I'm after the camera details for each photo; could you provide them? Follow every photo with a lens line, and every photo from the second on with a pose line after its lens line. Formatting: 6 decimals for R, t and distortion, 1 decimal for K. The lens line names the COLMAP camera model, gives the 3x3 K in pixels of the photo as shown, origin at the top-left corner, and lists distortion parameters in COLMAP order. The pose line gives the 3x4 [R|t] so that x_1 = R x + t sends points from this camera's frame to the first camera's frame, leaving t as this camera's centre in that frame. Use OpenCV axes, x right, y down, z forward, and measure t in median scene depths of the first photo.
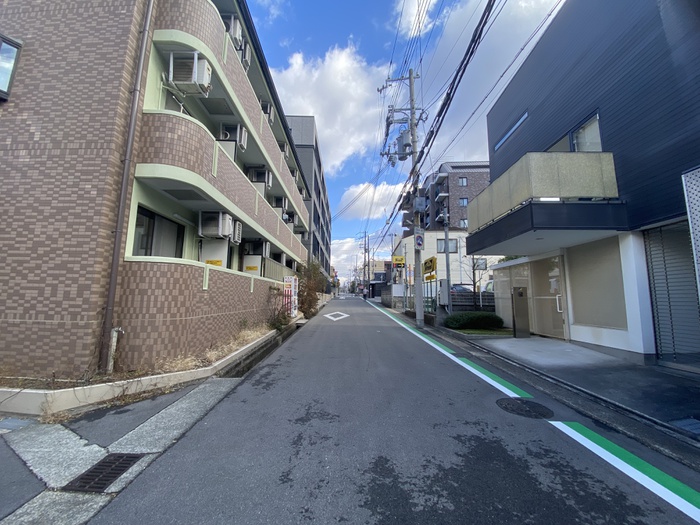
lens RADIAL K [[284.1, 0, 350.0], [0, 284.1, 262.5], [0, 0, 1]] dist [-0.001798, -0.013159]
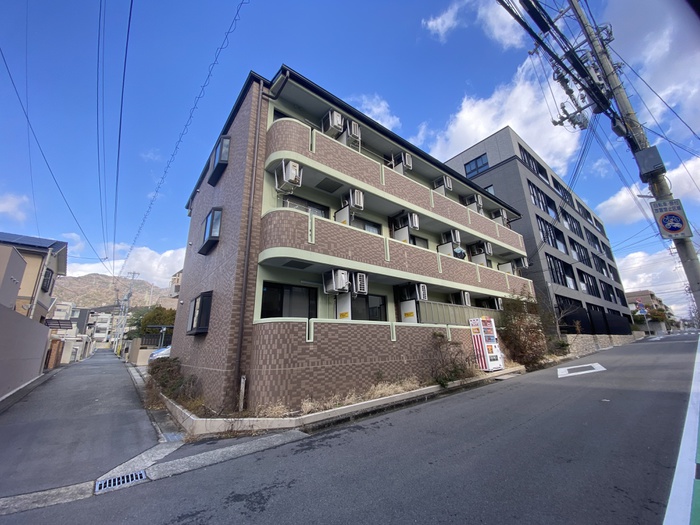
lens RADIAL K [[284.6, 0, 350.0], [0, 284.6, 255.5], [0, 0, 1]] dist [0.002832, -0.009592]
pose [[0.599400, -0.273928, -0.752119, 0.592499], [0.131482, 0.960552, -0.245057, 0.070741], [0.789577, 0.047997, 0.611771, 0.474931]]
